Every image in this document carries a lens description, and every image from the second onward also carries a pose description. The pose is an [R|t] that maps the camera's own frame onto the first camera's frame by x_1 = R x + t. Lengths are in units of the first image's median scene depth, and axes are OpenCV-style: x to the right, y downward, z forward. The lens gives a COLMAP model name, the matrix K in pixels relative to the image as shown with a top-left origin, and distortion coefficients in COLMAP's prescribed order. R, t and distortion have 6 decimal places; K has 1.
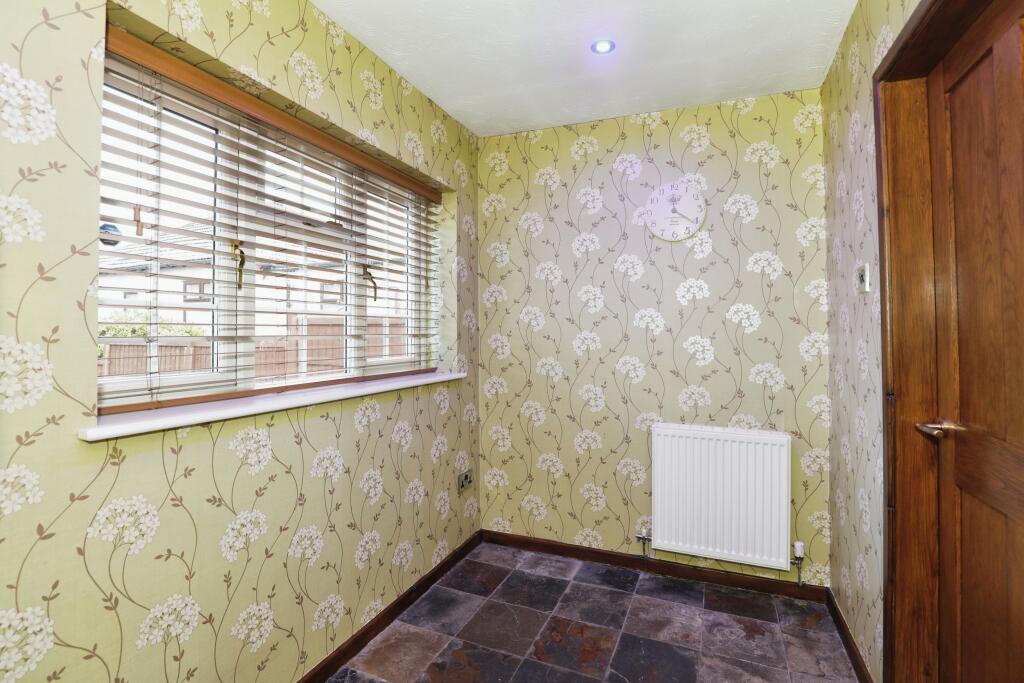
lens RADIAL K [[467.8, 0, 517.9], [0, 467.8, 330.0], [0, 0, 1]] dist [-0.022183, 0.000759]
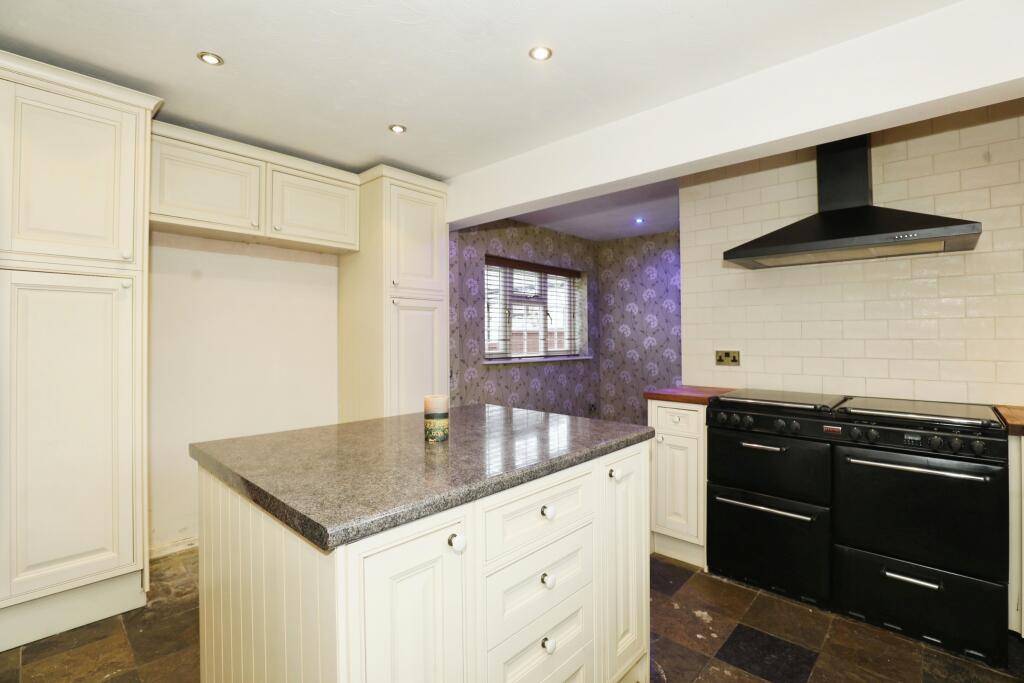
lens RADIAL K [[467.8, 0, 517.9], [0, 467.8, 330.0], [0, 0, 1]] dist [-0.022183, 0.000759]
pose [[0.935405, -0.008286, -0.353480, 0.347657], [0.004529, 0.999924, -0.011455, -0.006599], [0.353548, 0.009114, 0.935372, -1.187551]]
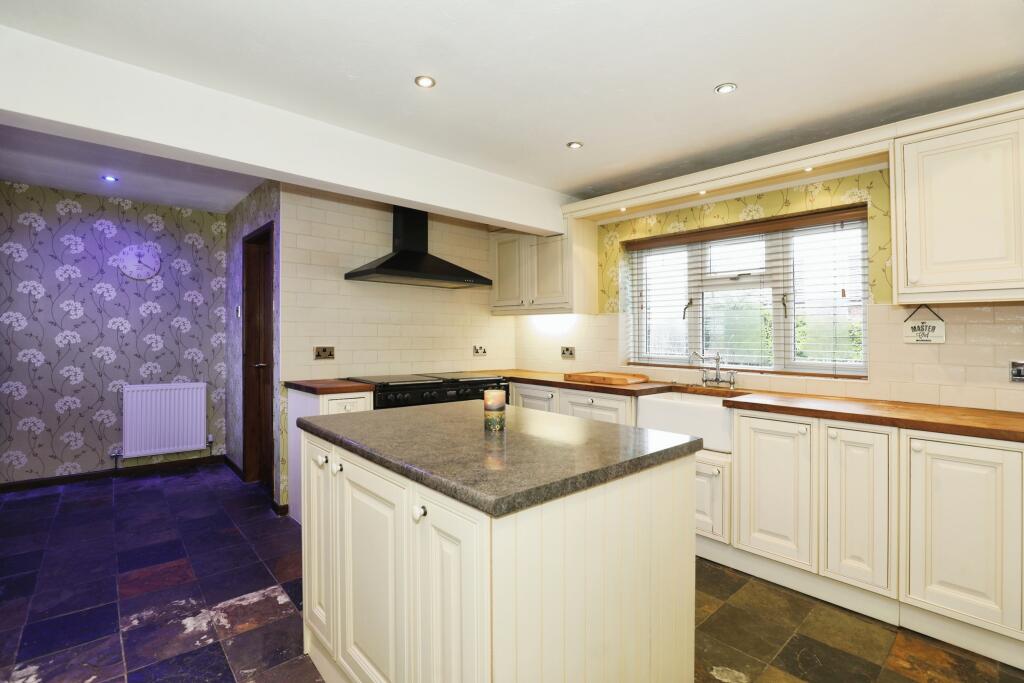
lens RADIAL K [[467.8, 0, 517.9], [0, 467.8, 330.0], [0, 0, 1]] dist [-0.022183, 0.000759]
pose [[0.418106, 0.009806, 0.908345, -0.617333], [-0.016686, 0.999856, -0.003114, -0.020742], [-0.908245, -0.013855, 0.418210, -0.976667]]
